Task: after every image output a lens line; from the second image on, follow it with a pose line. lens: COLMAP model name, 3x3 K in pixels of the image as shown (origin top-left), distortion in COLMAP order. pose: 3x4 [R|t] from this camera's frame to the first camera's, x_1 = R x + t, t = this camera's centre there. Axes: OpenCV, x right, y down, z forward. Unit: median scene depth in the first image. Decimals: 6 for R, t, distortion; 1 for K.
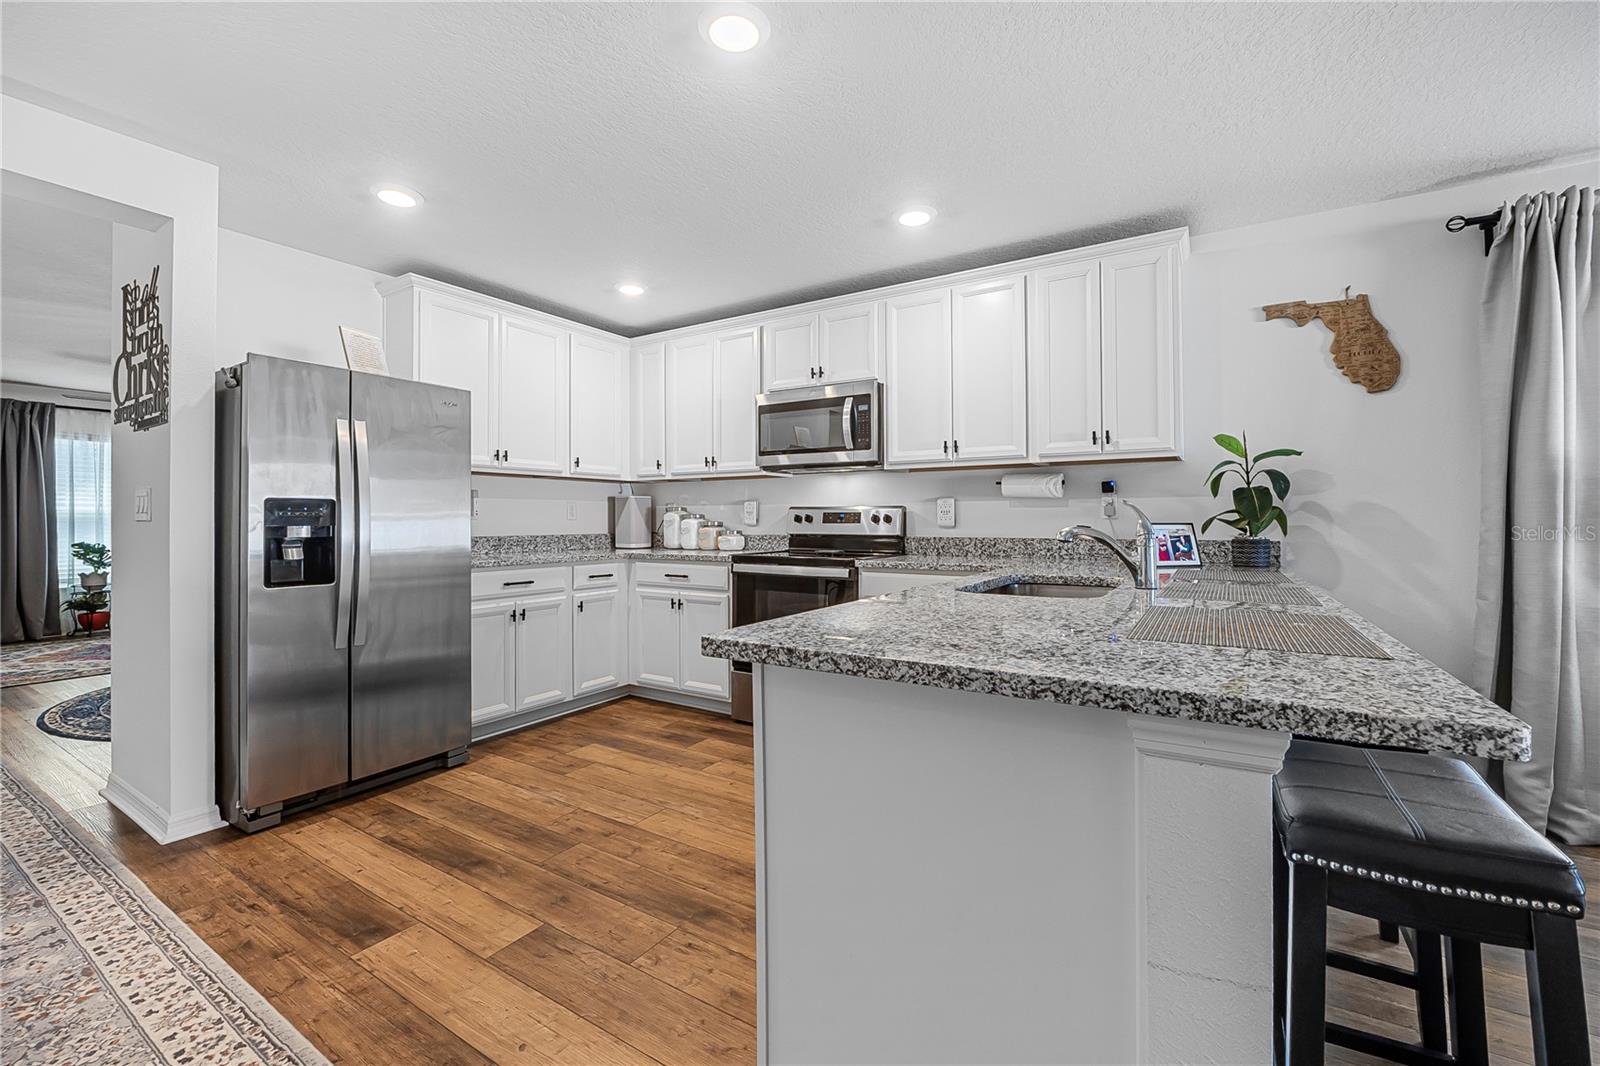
lens RADIAL K [[664.5, 0, 808.8], [0, 664.5, 508.5], [0, 0, 1]] dist [-0.012464, 0.001783]
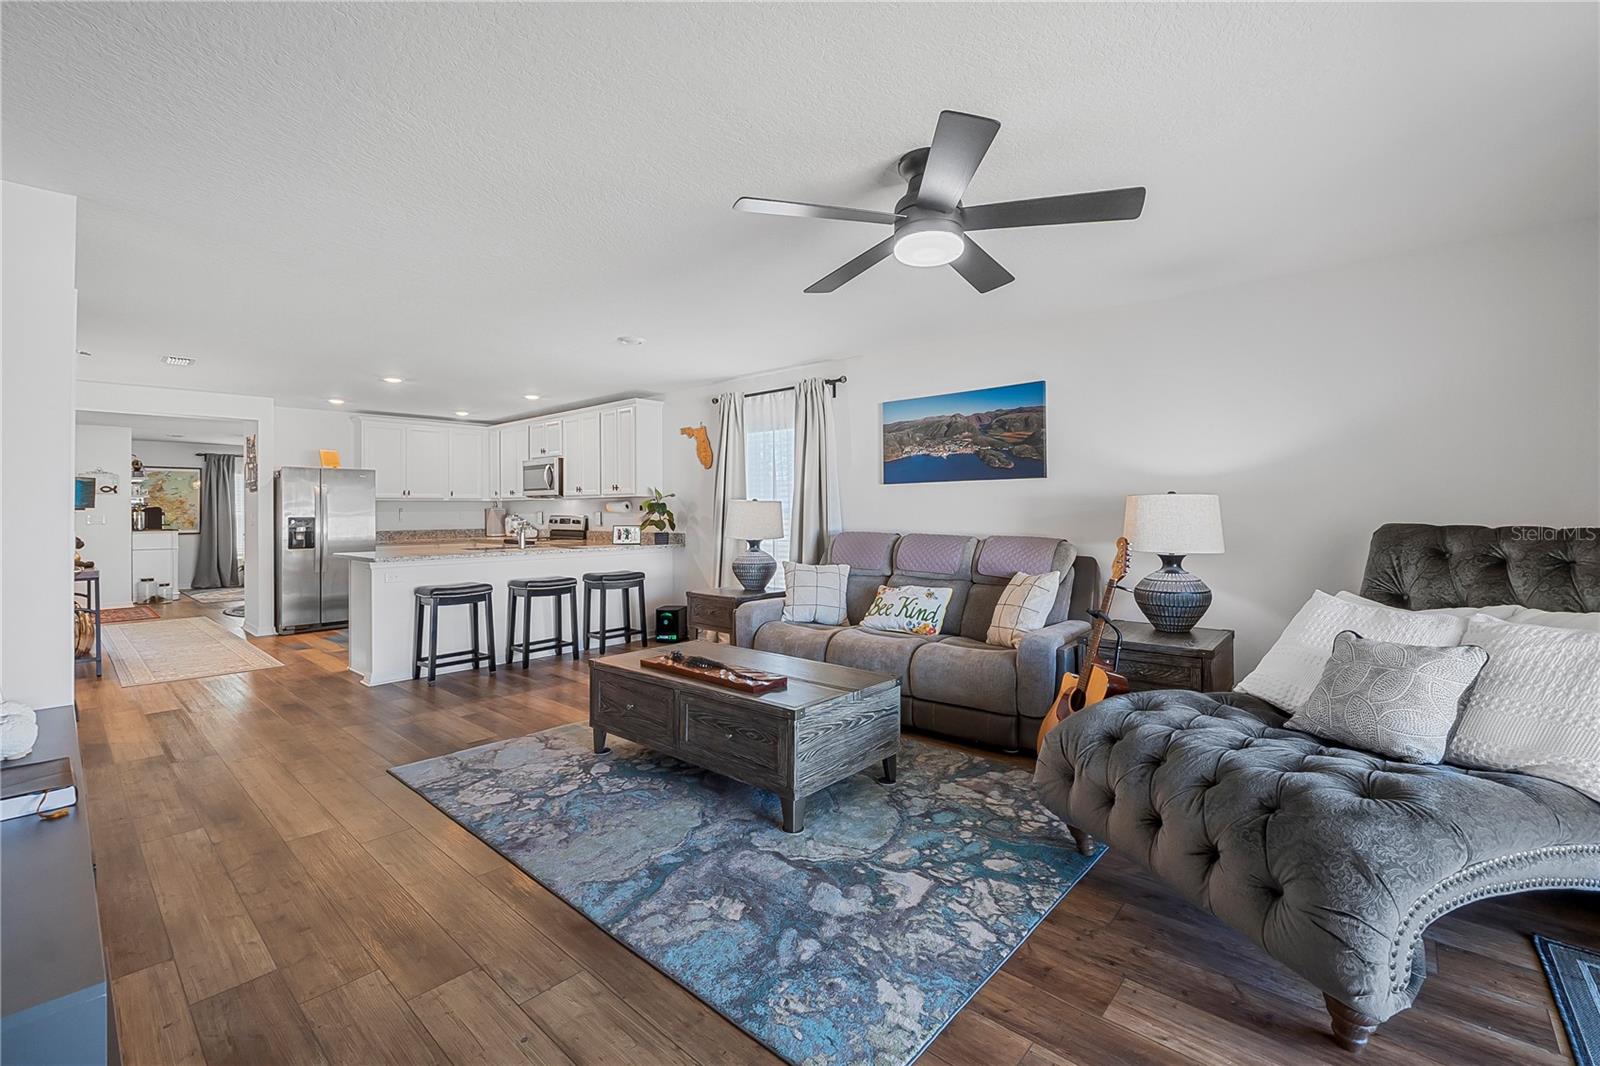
lens RADIAL K [[664.5, 0, 782.9], [0, 664.5, 501.0], [0, 0, 1]] dist [-0.012464, 0.001783]
pose [[0.984948, -0.006113, -0.172742, 1.734632], [0.006453, 0.999978, 0.001405, -0.075241], [0.172729, -0.002498, 0.984966, -1.404190]]
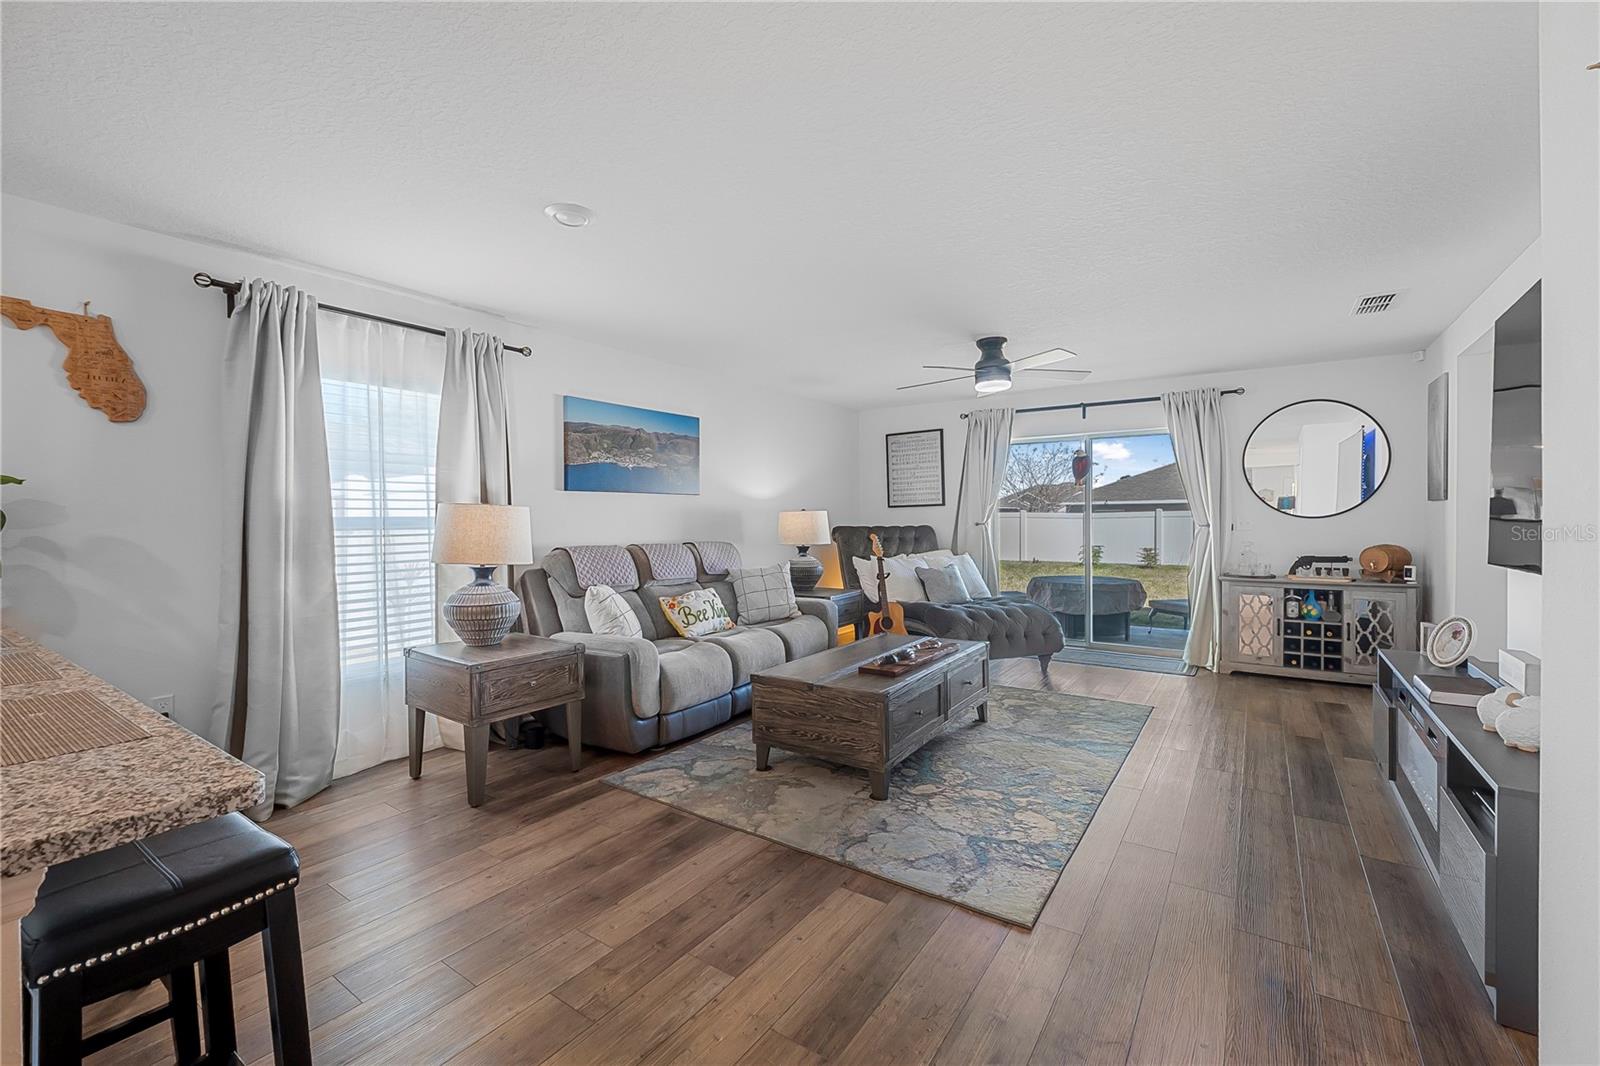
lens RADIAL K [[664.5, 0, 807.6], [0, 664.5, 524.3], [0, 0, 1]] dist [-0.012464, 0.001783]
pose [[0.044813, -0.007812, 0.998965, -0.050676], [-0.009744, 0.999918, 0.008257, -0.053447], [-0.998948, -0.010104, 0.044734, -0.043596]]
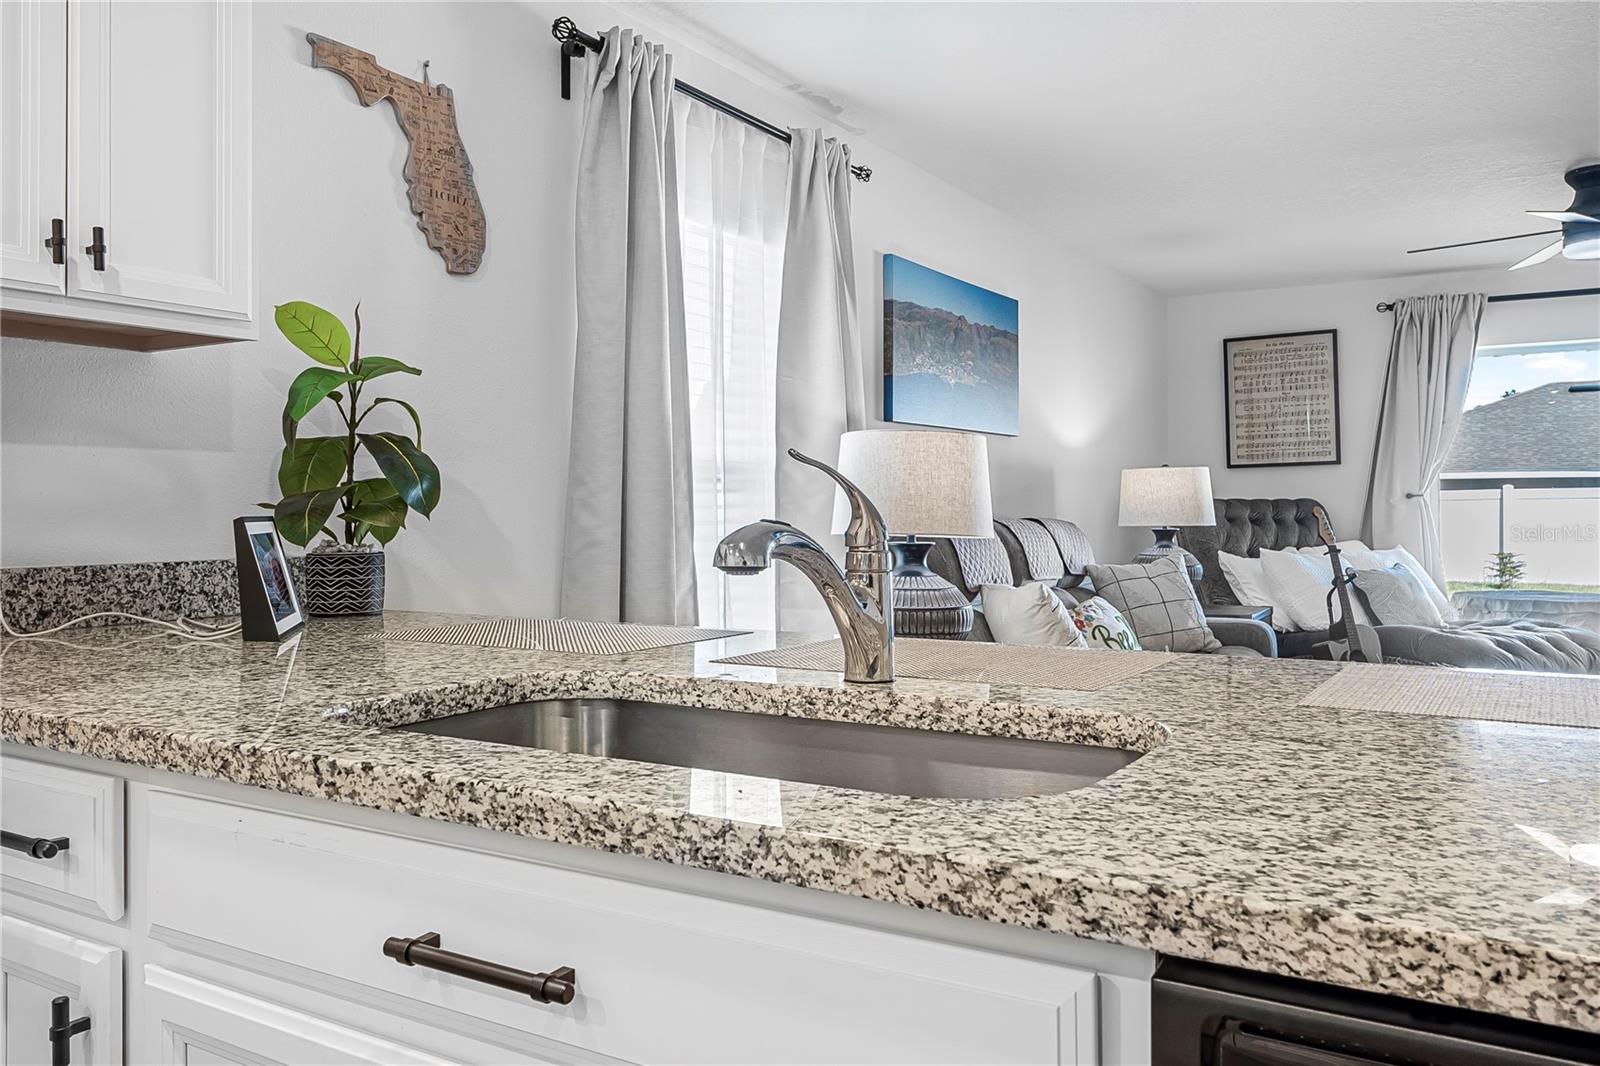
lens RADIAL K [[1234.0, 0, 799.8], [0, 1234.0, 503.8], [0, 0, 1]] dist [-0.015198, -0.005076]
pose [[-0.004941, 0.008028, 0.999956, -0.172177], [-0.011179, 0.999905, -0.008083, 0.019203], [-0.999925, -0.011219, -0.004851, 0.821923]]
